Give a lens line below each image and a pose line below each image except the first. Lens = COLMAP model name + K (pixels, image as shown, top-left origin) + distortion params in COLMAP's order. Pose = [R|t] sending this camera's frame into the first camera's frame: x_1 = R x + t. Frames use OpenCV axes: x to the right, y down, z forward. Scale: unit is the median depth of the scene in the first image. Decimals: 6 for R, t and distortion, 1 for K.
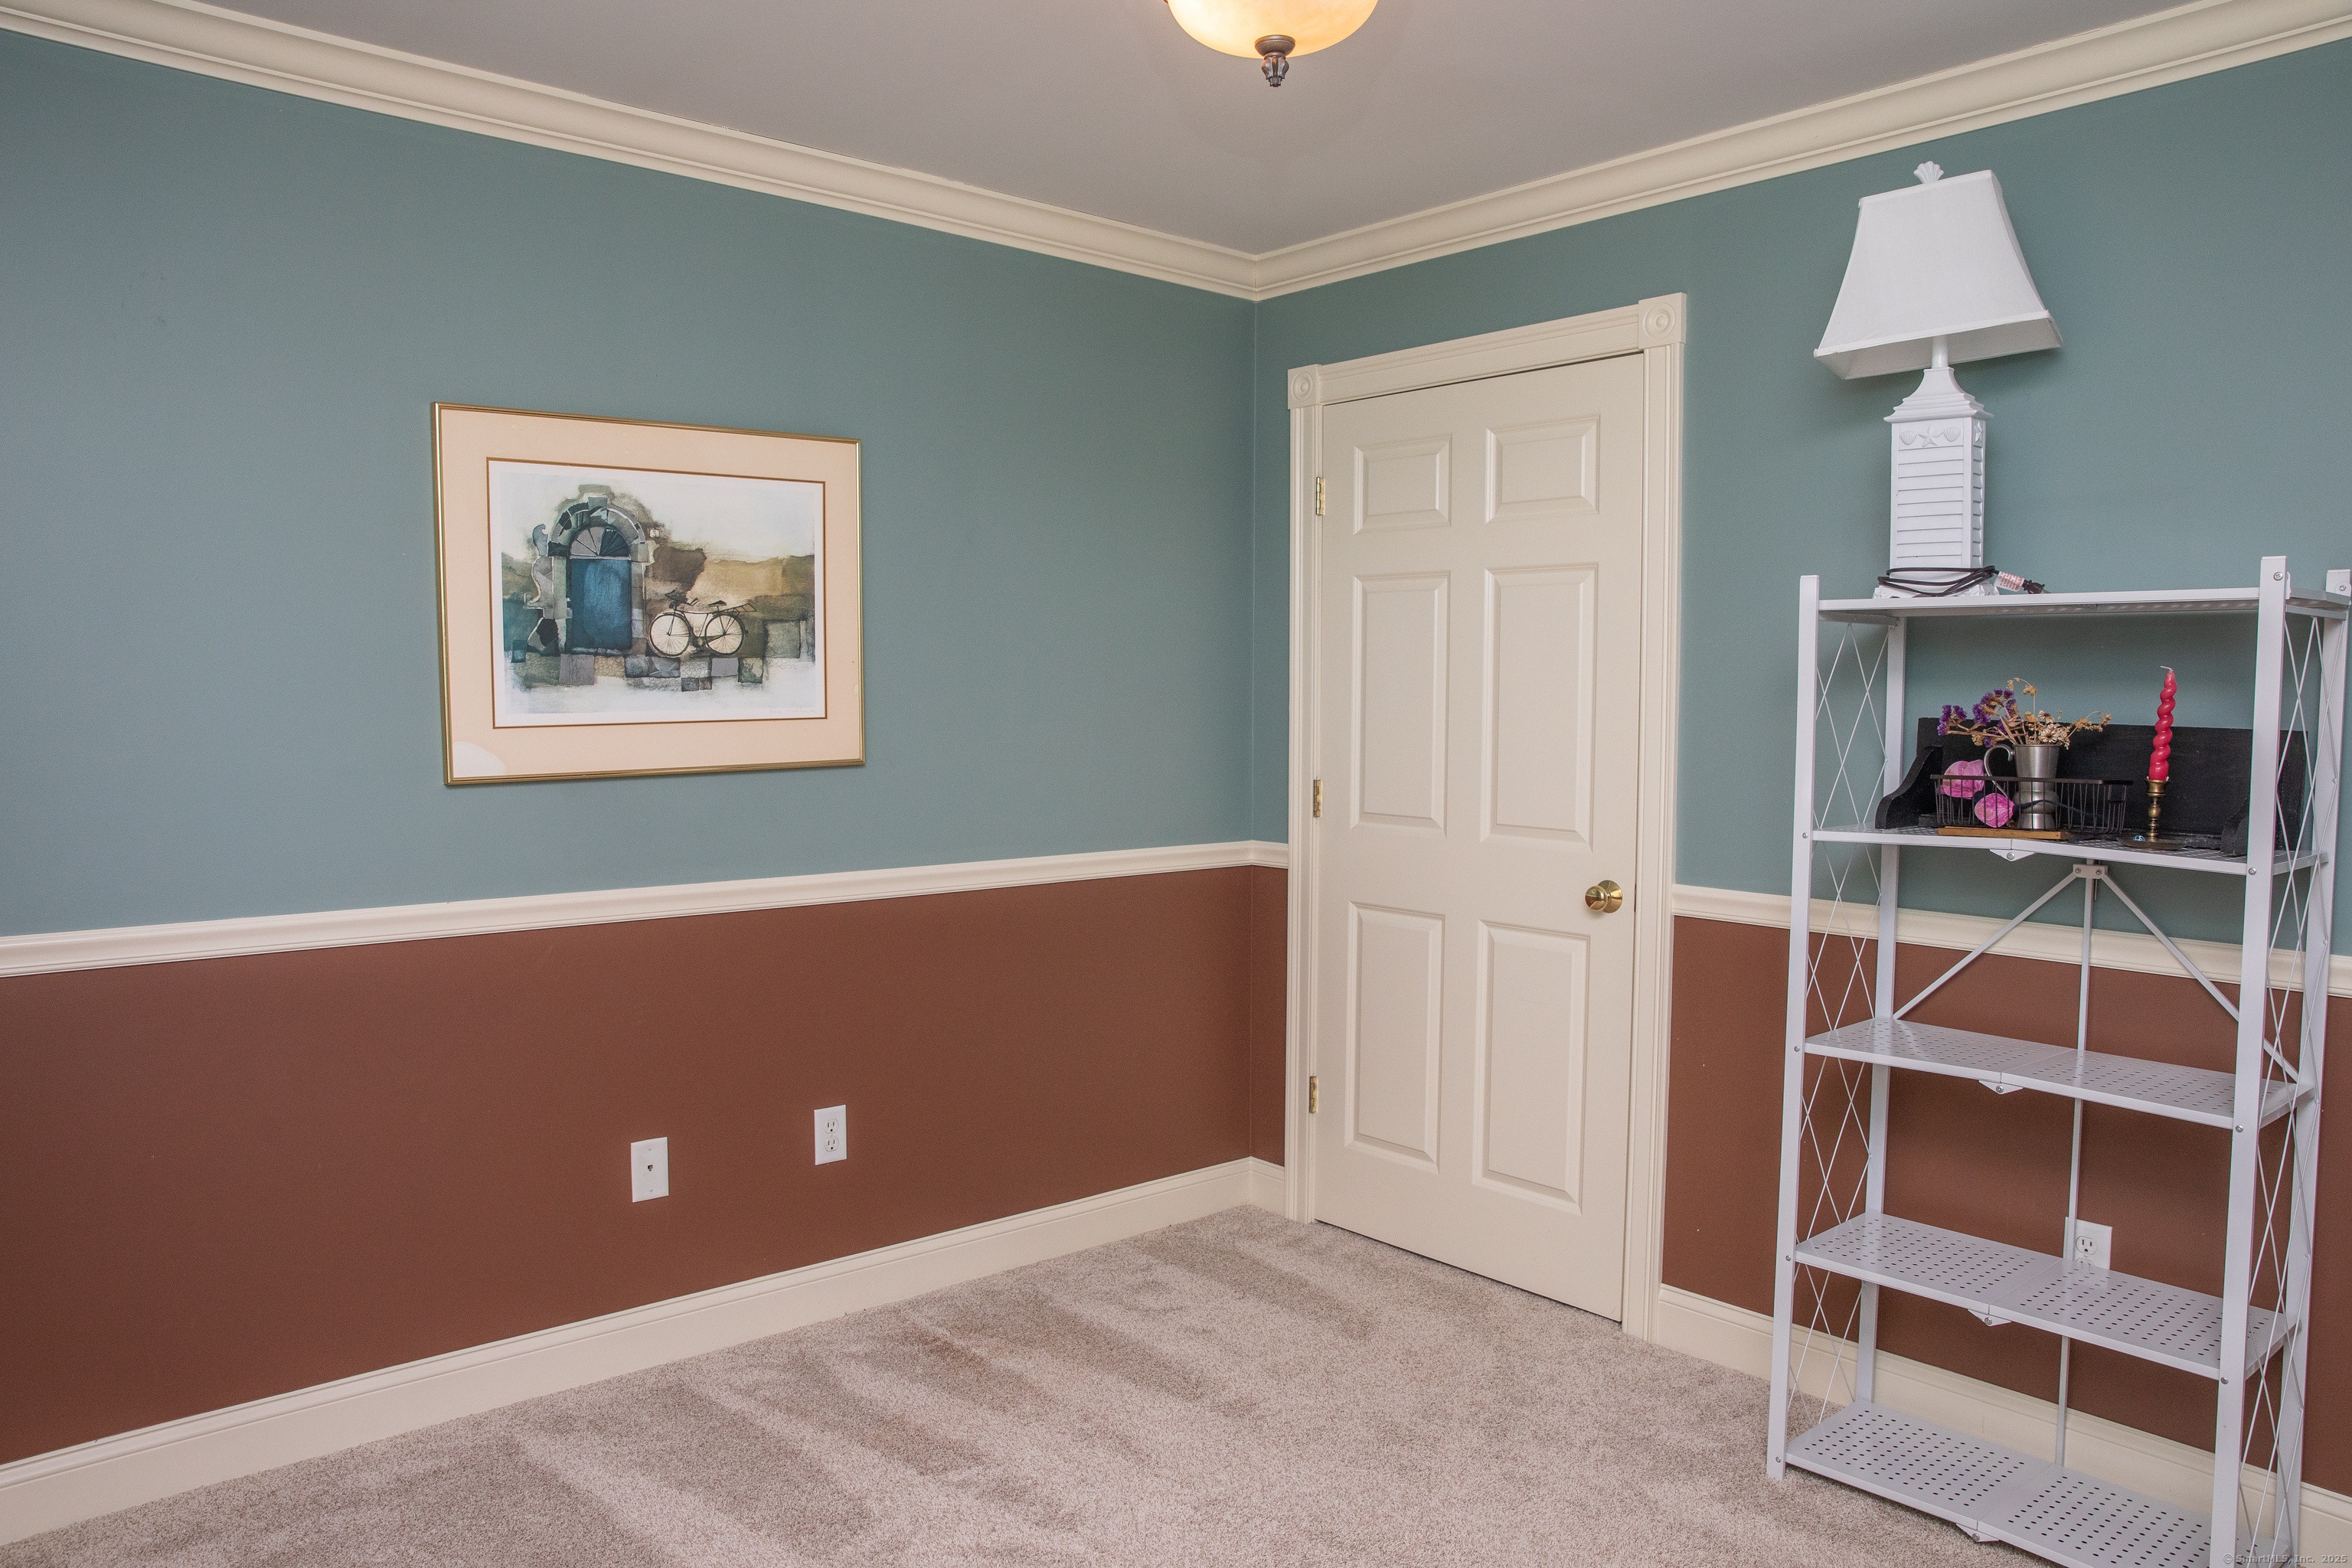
lens RADIAL K [[1606.8, 0, 1186.5], [0, 1606.8, 783.3], [0, 0, 1]] dist [-0.111853, 0.087179]
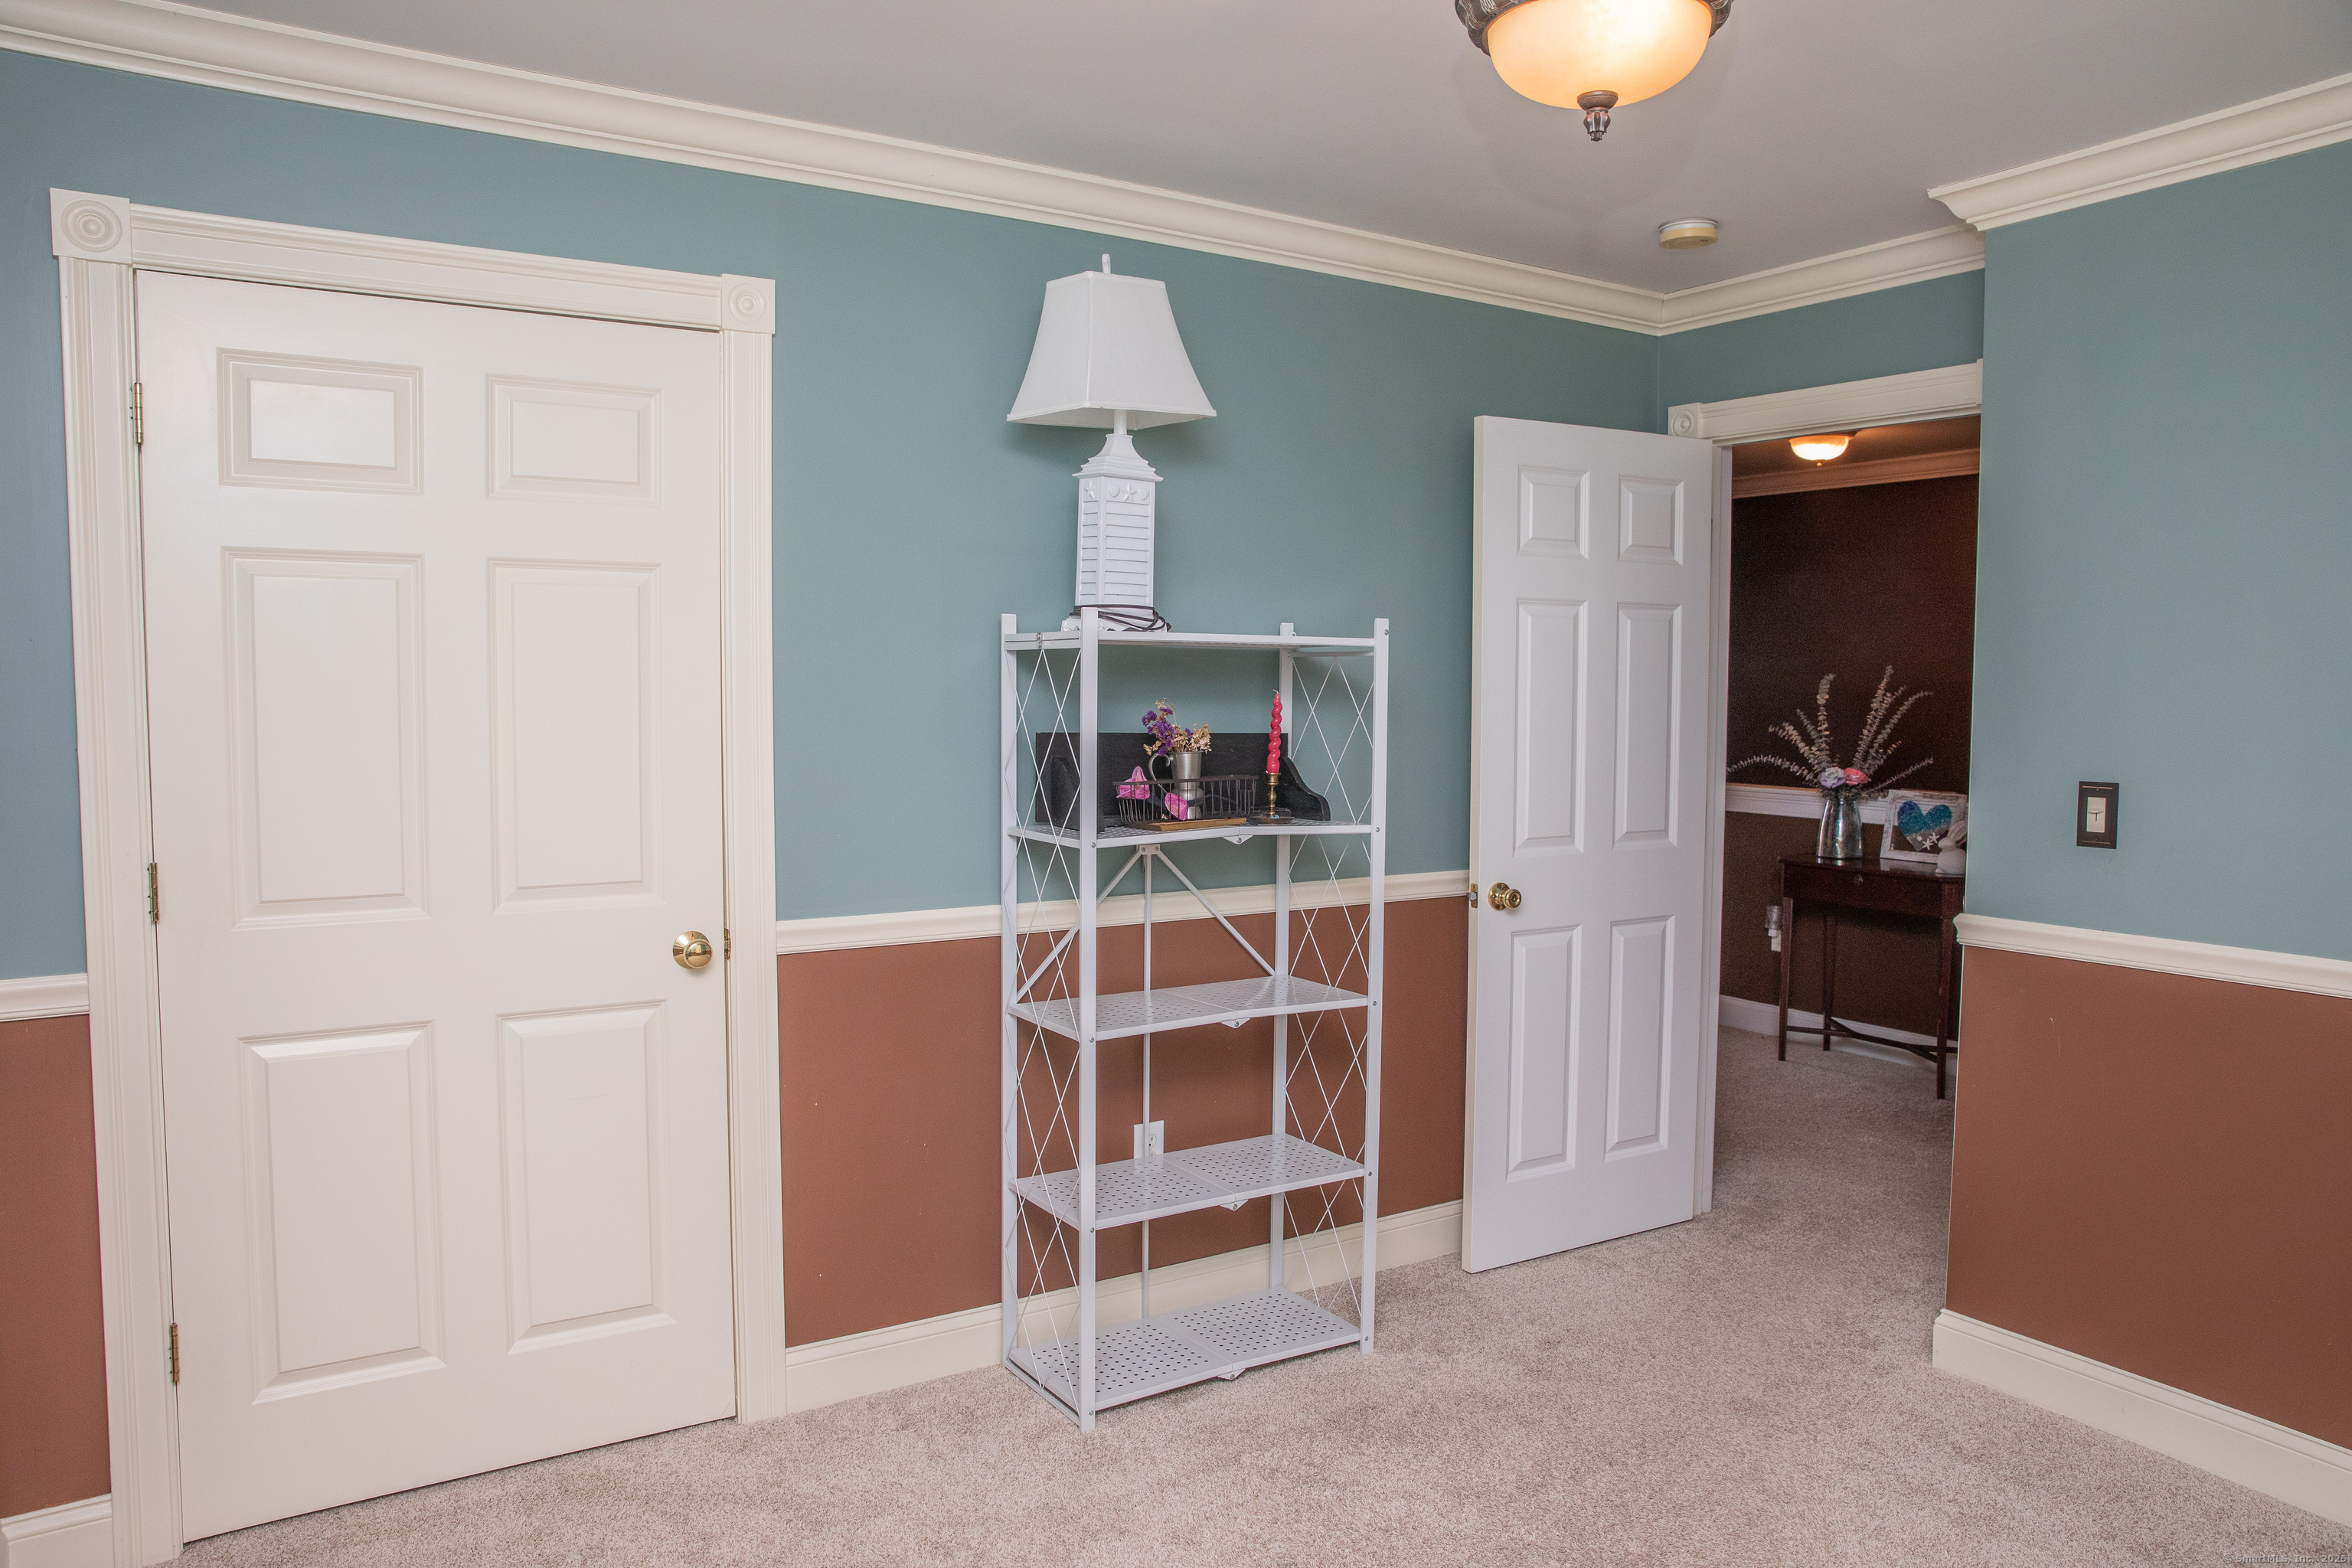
lens RADIAL K [[1595.2, 0, 1172.1], [0, 1595.2, 814.4], [0, 0, 1]] dist [-0.020285, -0.001994]
pose [[0.186008, -0.080741, 0.979225, -0.715554], [0.060109, 0.995686, 0.070681, -0.065380], [-0.980708, 0.045713, 0.190058, 0.757314]]
